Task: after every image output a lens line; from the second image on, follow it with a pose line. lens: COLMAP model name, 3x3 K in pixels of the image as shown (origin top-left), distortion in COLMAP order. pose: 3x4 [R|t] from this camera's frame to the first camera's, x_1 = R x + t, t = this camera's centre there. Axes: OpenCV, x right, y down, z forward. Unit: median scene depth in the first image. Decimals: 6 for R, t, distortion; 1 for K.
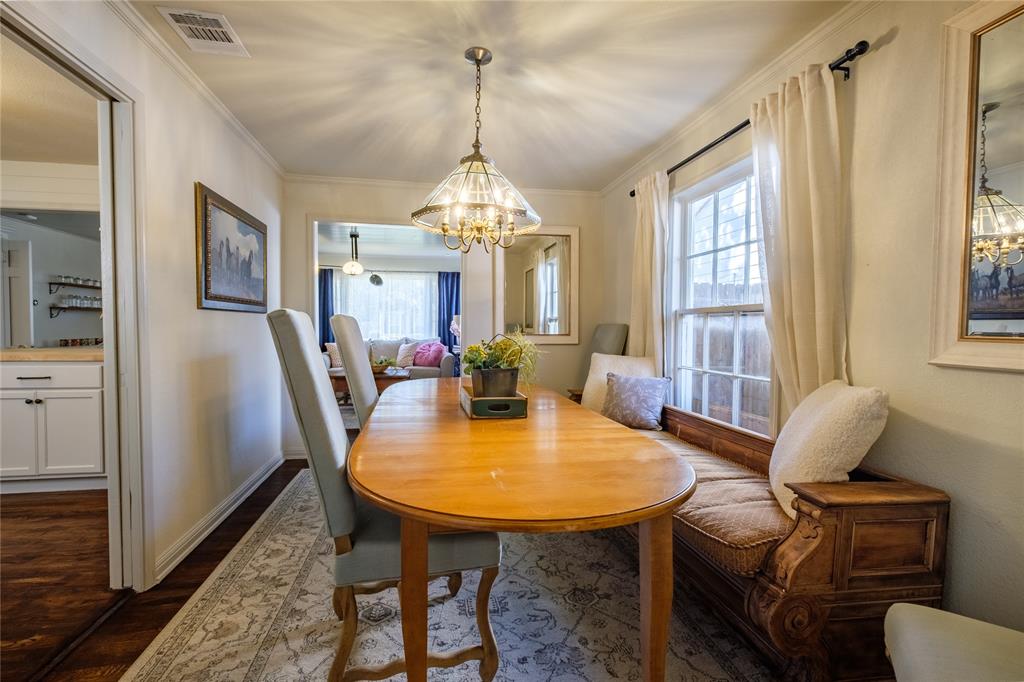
lens RADIAL K [[445.6, 0, 505.6], [0, 445.6, 345.1], [0, 0, 1]] dist [-0.001287, 0.000119]
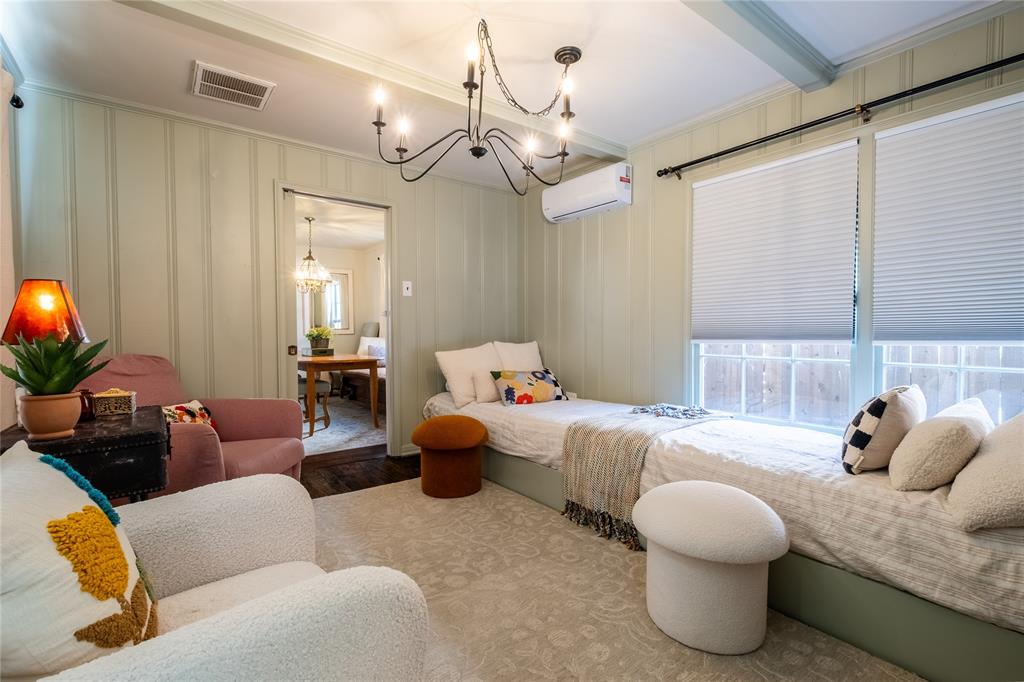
lens RADIAL K [[445.6, 0, 505.6], [0, 445.6, 345.1], [0, 0, 1]] dist [-0.001287, 0.000119]
pose [[0.884915, -0.029414, 0.464822, -0.268139], [0.032618, 0.999467, 0.001151, 0.127235], [-0.464609, 0.014143, 0.885403, -1.772713]]
